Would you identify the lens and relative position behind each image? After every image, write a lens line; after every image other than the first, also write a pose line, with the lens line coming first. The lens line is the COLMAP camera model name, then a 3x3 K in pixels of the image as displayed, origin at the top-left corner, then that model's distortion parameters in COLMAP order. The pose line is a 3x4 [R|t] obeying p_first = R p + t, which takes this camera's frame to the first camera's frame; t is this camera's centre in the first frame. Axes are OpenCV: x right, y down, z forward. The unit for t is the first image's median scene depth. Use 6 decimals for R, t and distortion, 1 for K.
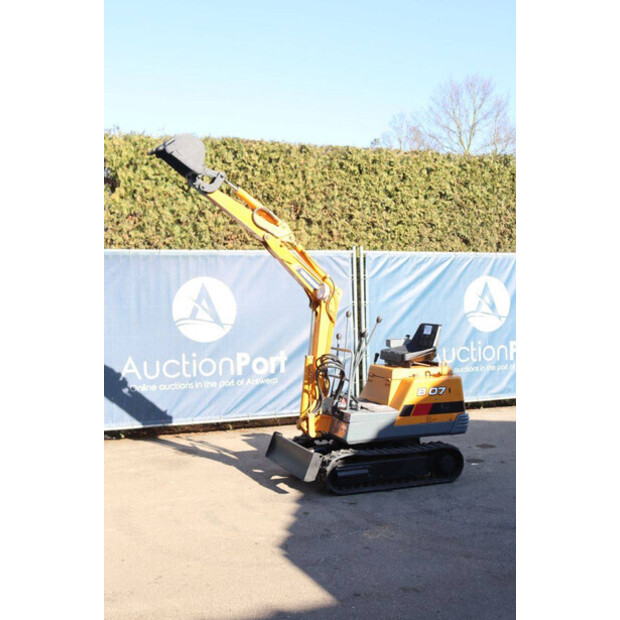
lens RADIAL K [[746.1, 0, 300.7], [0, 746.1, 312.7], [0, 0, 1]] dist [0.001000, 0.000000]
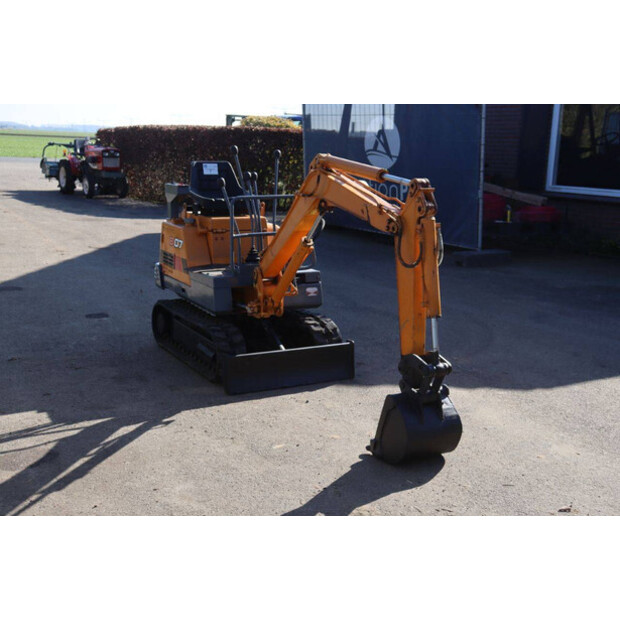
lens RADIAL K [[815.6, 0, 312.8], [0, 815.6, 305.6], [0, 0, 1]] dist [0.041269, 0.000000]
pose [[-0.101483, -0.199489, 0.974631, -0.594357], [0.015855, 0.979240, 0.202083, -0.007503], [-0.994711, 0.035960, -0.096213, 0.787408]]
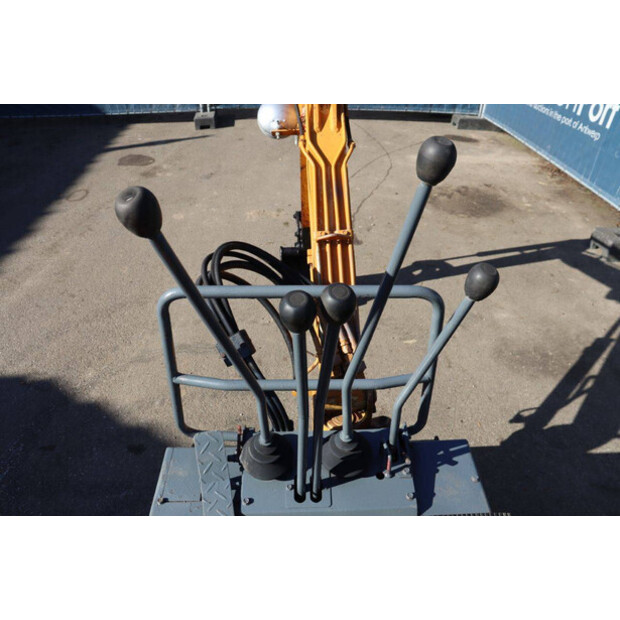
lens RADIAL K [[500.1, 0, 309.8], [0, 500.1, 308.7], [0, 0, 1]] dist [-0.132059, 0.070047]
pose [[-0.367663, 0.519223, -0.771512, 0.124281], [-0.021837, 0.824570, 0.565338, -0.020757], [0.929703, 0.224701, -0.291825, 0.792022]]
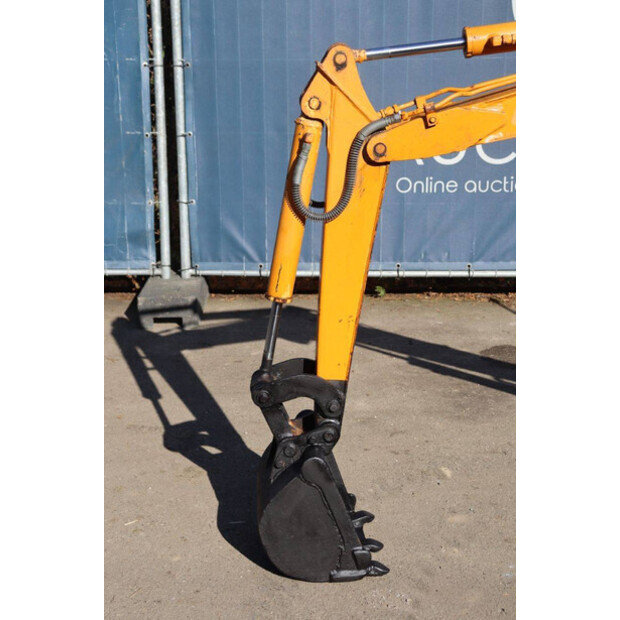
lens RADIAL K [[1112.3, 0, 310.5], [0, 1112.3, 313.0], [0, 0, 1]] dist [0.202453, 0.000000]
pose [[0.926595, 0.111494, -0.359152, -0.034539], [-0.016495, 0.966170, 0.257378, 0.007906], [0.375698, -0.232561, 0.897088, 0.379558]]
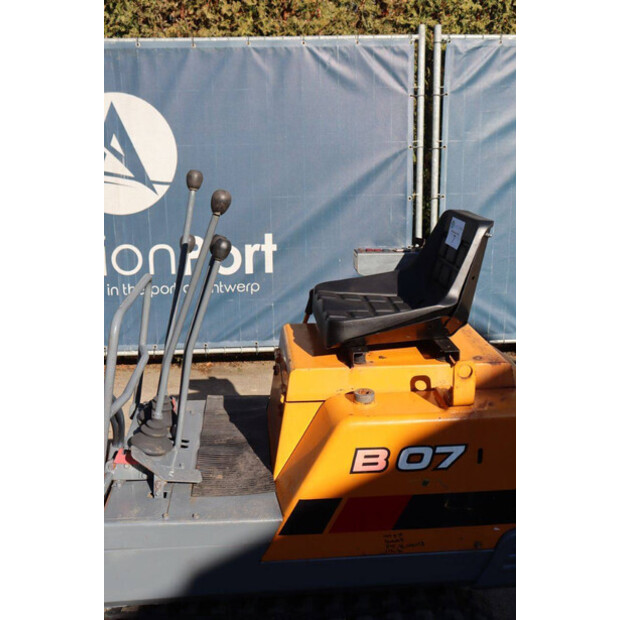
lens RADIAL K [[681.2, 0, 304.6], [0, 681.2, 306.1], [0, 0, 1]] dist [-0.004119, 0.000000]
pose [[0.951036, 0.076531, -0.299455, 0.159673], [-0.007566, 0.974334, 0.224980, -0.009342], [0.308987, -0.211699, 0.927206, 0.566612]]
